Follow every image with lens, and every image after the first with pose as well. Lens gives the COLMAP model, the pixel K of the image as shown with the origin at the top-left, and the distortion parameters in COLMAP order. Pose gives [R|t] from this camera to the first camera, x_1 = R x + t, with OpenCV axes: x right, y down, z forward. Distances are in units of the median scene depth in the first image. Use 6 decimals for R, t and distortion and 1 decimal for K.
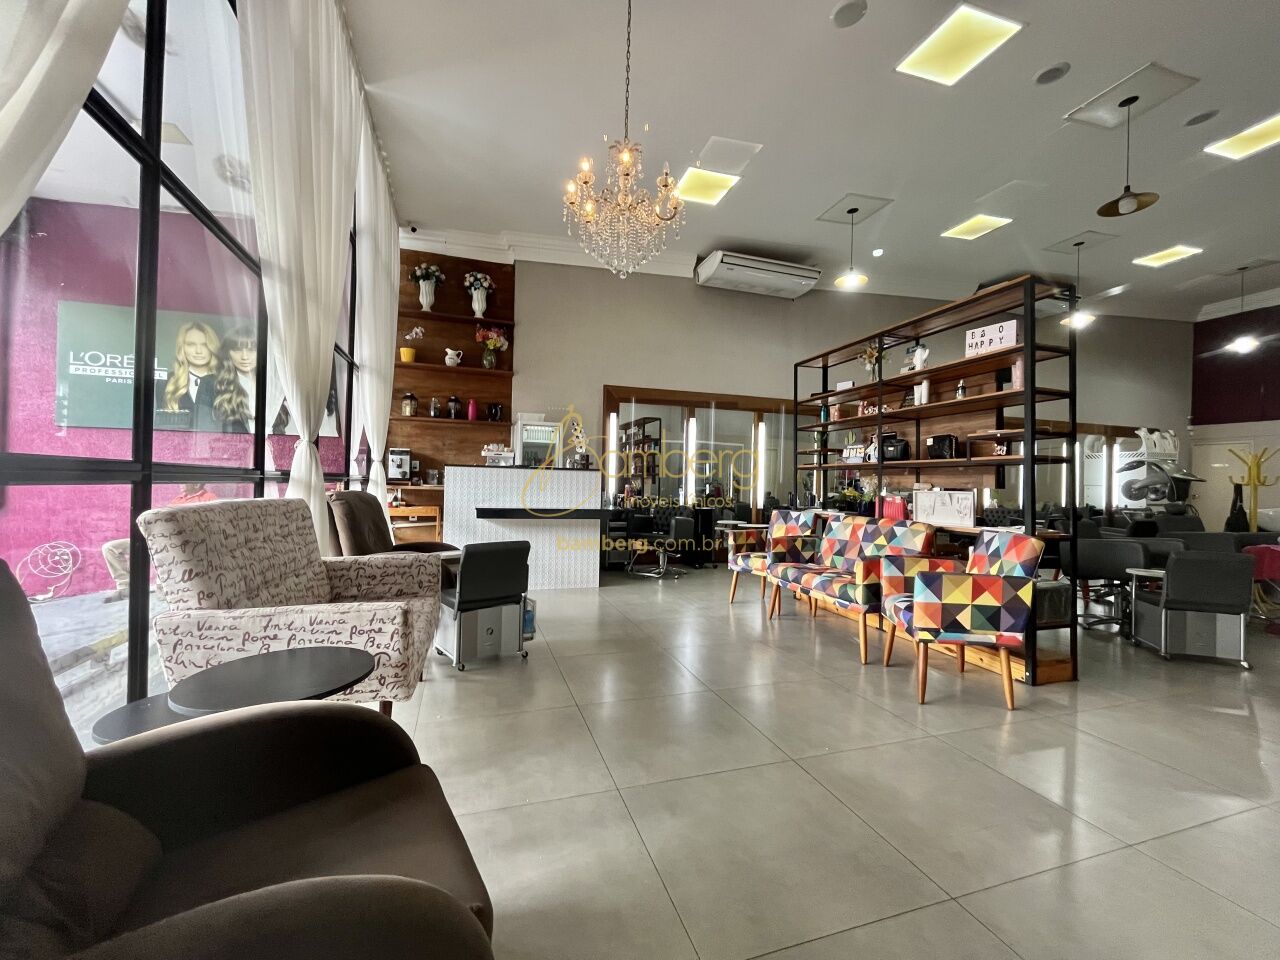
lens RADIAL K [[521.8, 0, 637.4], [0, 521.8, 481.9], [0, 0, 1]] dist [-0.003107, 0.000197]
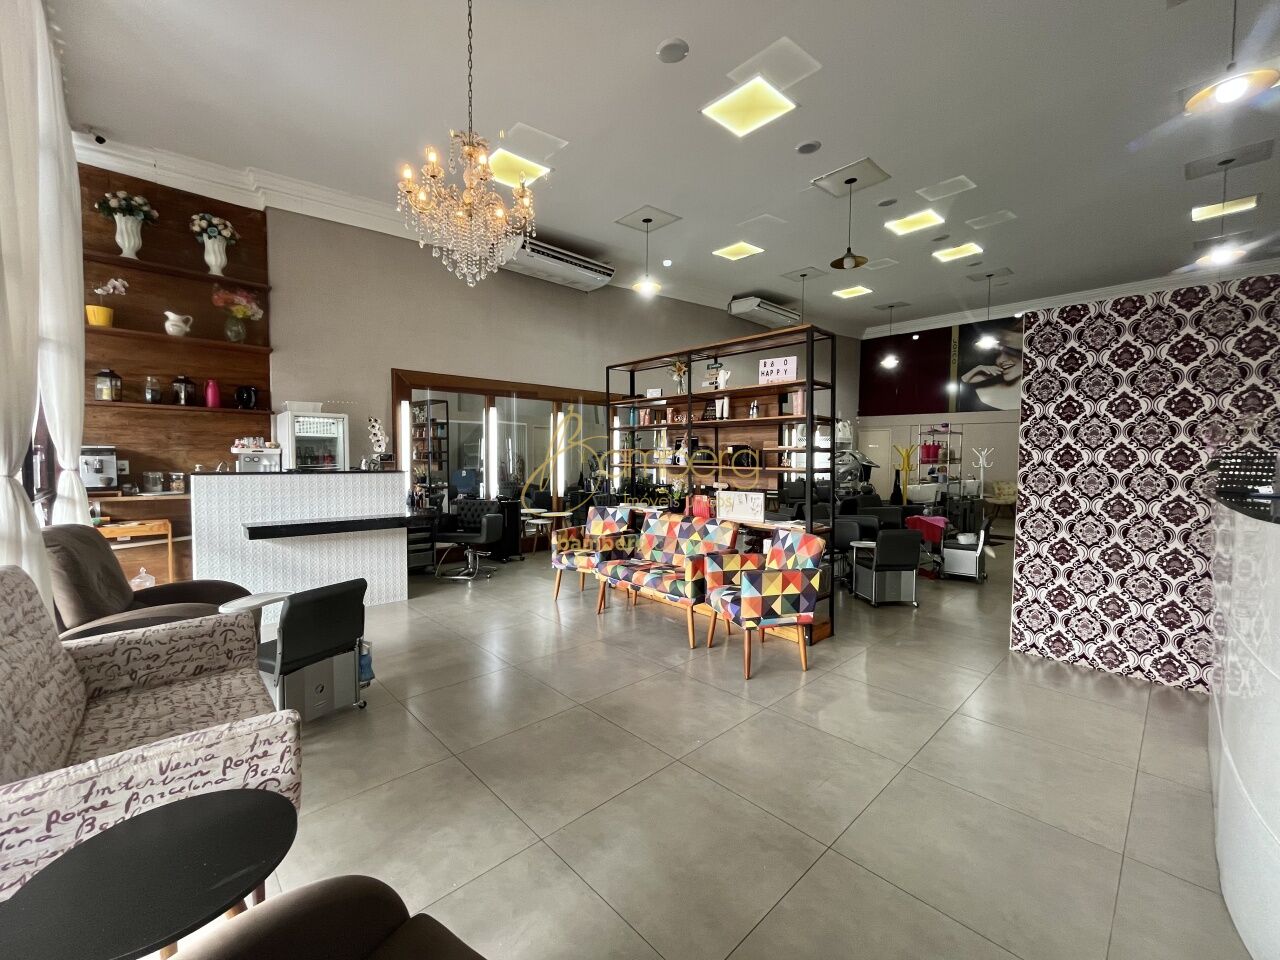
lens RADIAL K [[521.8, 0, 637.4], [0, 521.8, 481.9], [0, 0, 1]] dist [-0.003107, 0.000197]
pose [[0.903090, -0.036507, 0.427897, -0.117766], [0.011300, 0.998055, 0.061303, -0.068912], [-0.429303, -0.050527, 0.901746, 0.019271]]
